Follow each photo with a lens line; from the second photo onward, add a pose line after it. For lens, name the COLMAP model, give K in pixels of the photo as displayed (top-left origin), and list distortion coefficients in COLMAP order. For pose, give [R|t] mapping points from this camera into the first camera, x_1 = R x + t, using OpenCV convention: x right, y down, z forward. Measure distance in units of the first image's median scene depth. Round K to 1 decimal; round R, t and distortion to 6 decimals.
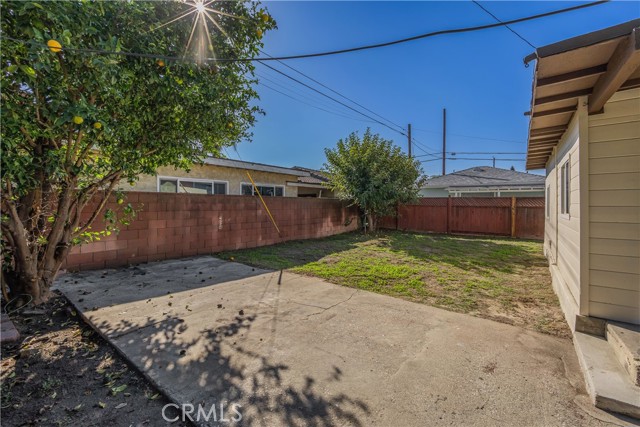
lens RADIAL K [[286.6, 0, 315.8], [0, 286.6, 210.8], [0, 0, 1]] dist [-0.001196, -0.000261]
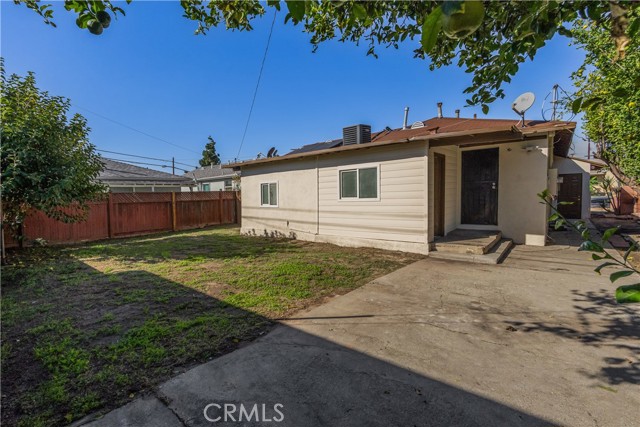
lens RADIAL K [[286.6, 0, 316.3], [0, 286.6, 211.2], [0, 0, 1]] dist [-0.001196, -0.000261]
pose [[0.069317, -0.056927, 0.995969, -1.107726], [0.052306, 0.997205, 0.053357, -0.026532], [-0.996222, 0.048397, 0.072101, 1.543550]]
